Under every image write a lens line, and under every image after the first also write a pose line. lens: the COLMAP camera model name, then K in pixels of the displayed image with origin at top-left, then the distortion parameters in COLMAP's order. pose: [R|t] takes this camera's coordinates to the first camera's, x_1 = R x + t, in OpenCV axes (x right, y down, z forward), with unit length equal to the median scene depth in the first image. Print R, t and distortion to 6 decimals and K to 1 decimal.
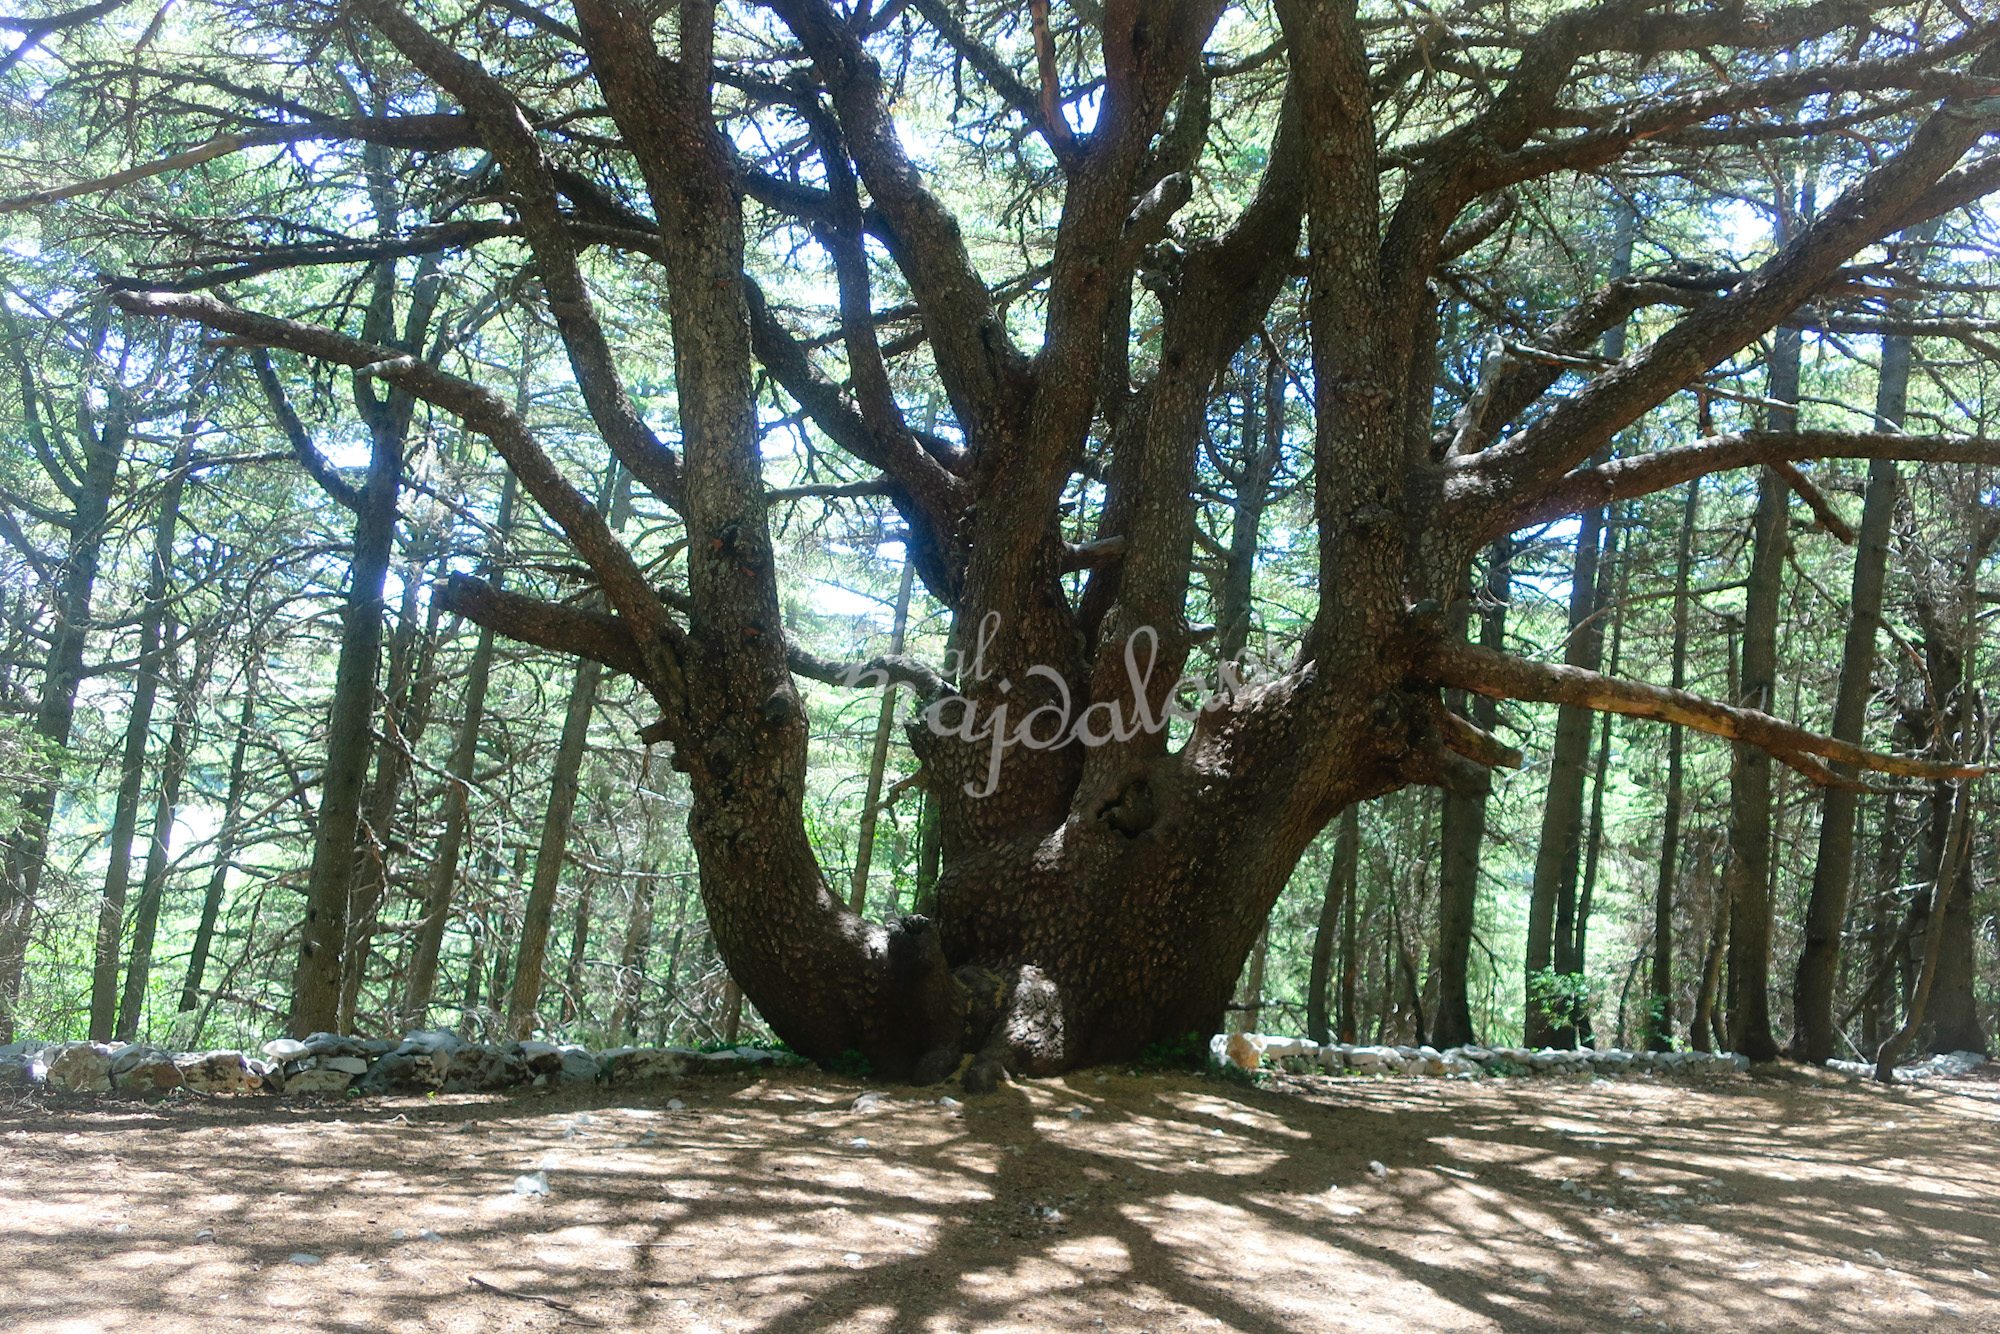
lens RADIAL K [[1530.5, 0, 1000.7], [0, 1530.5, 665.8], [0, 0, 1]] dist [-0.006703, 0.001718]
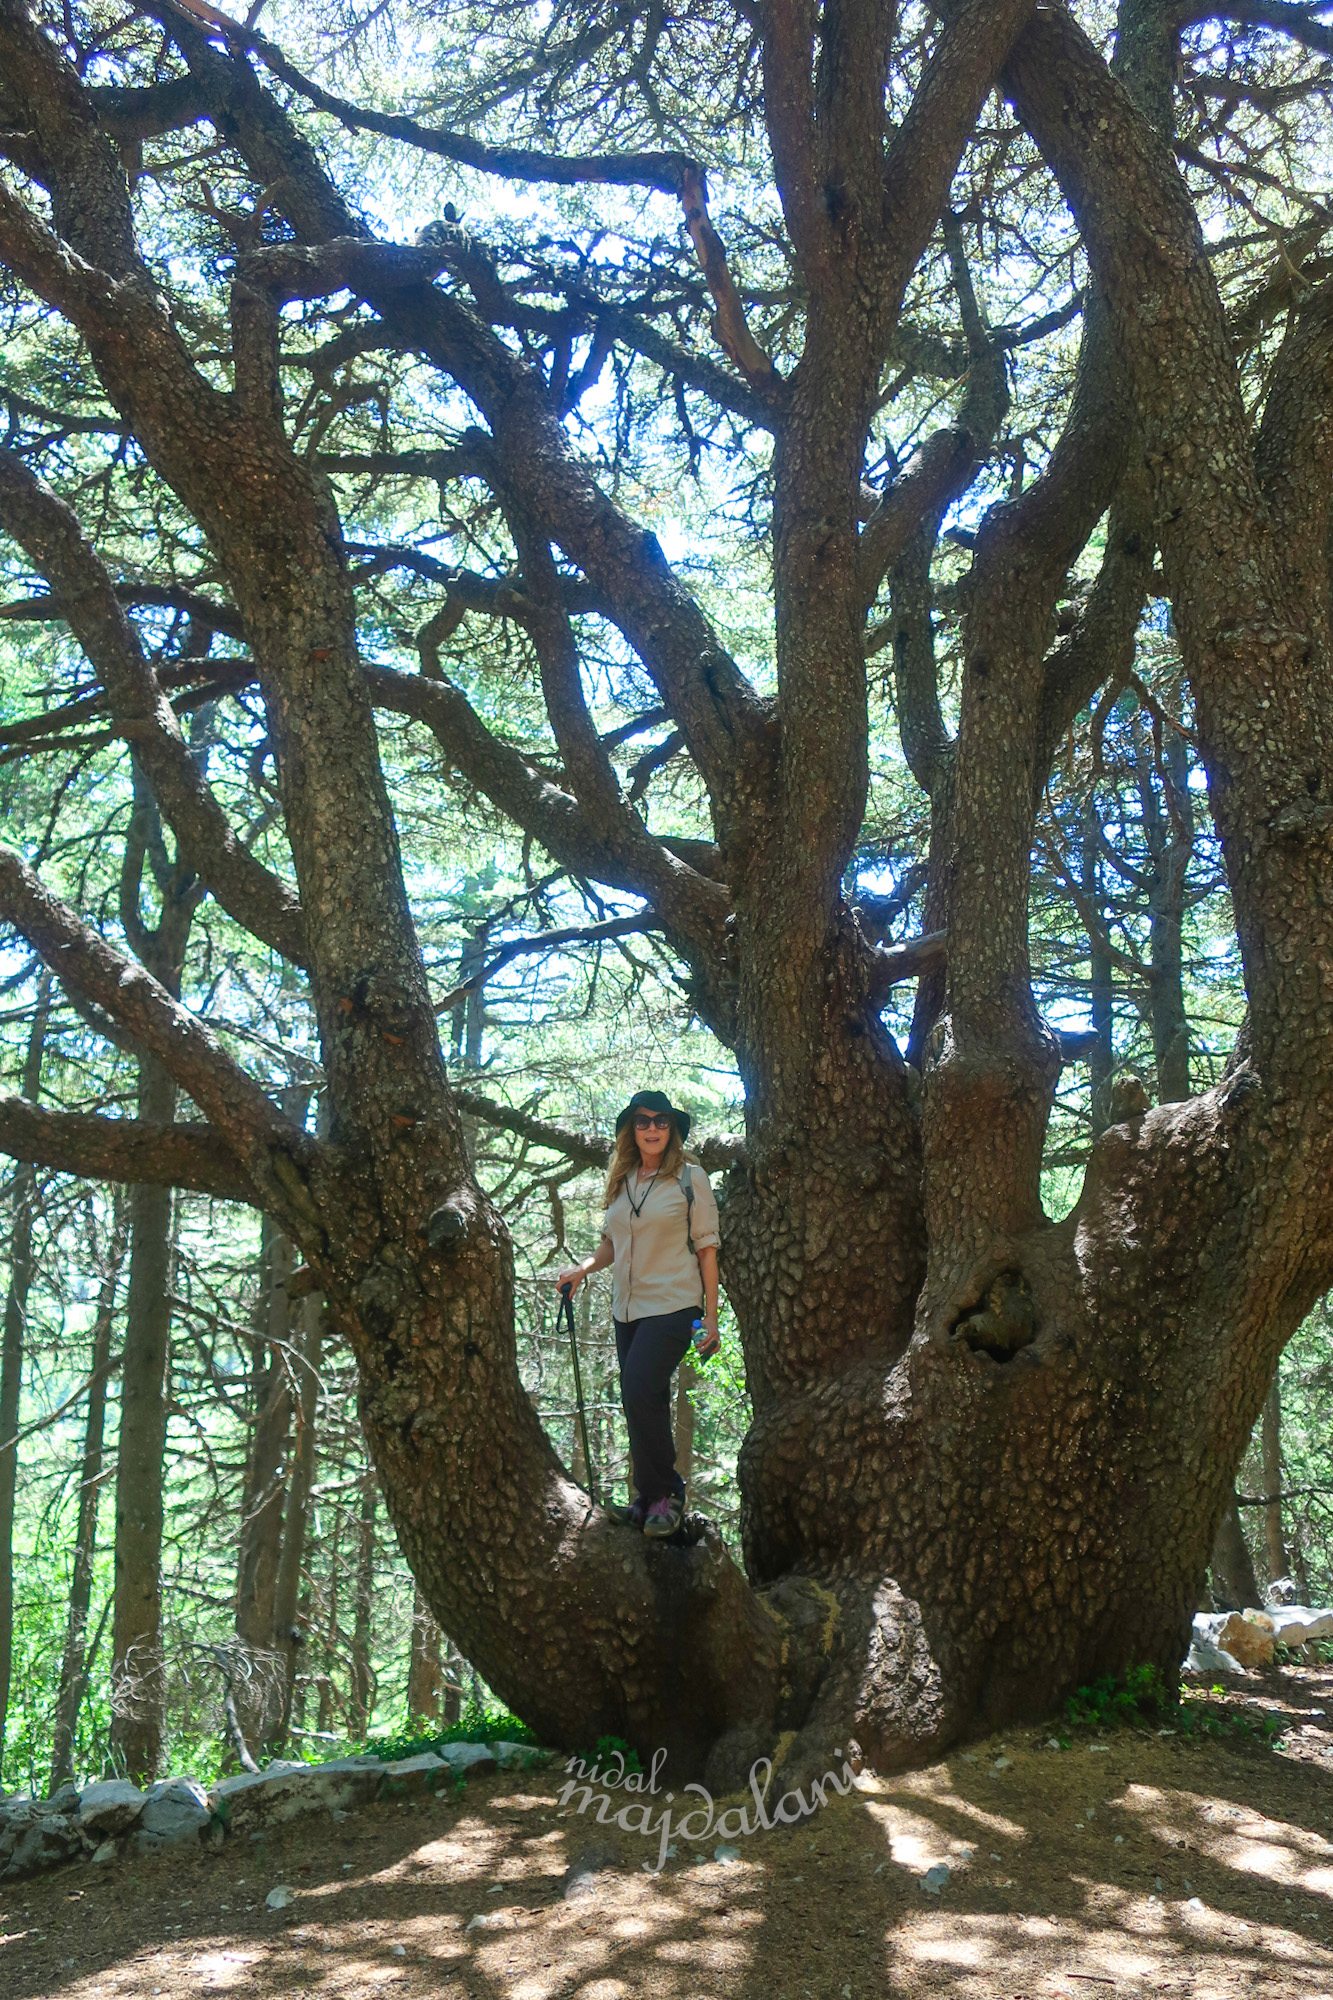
lens RADIAL K [[1530.5, 0, 666.1], [0, 1530.5, 1003.0], [0, 0, 1]] dist [-0.006703, 0.001718]
pose [[0.975650, -0.141261, -0.167788, 0.074107], [0.124378, 0.986423, -0.107240, 0.013105], [0.180658, 0.083759, 0.979973, 0.312233]]
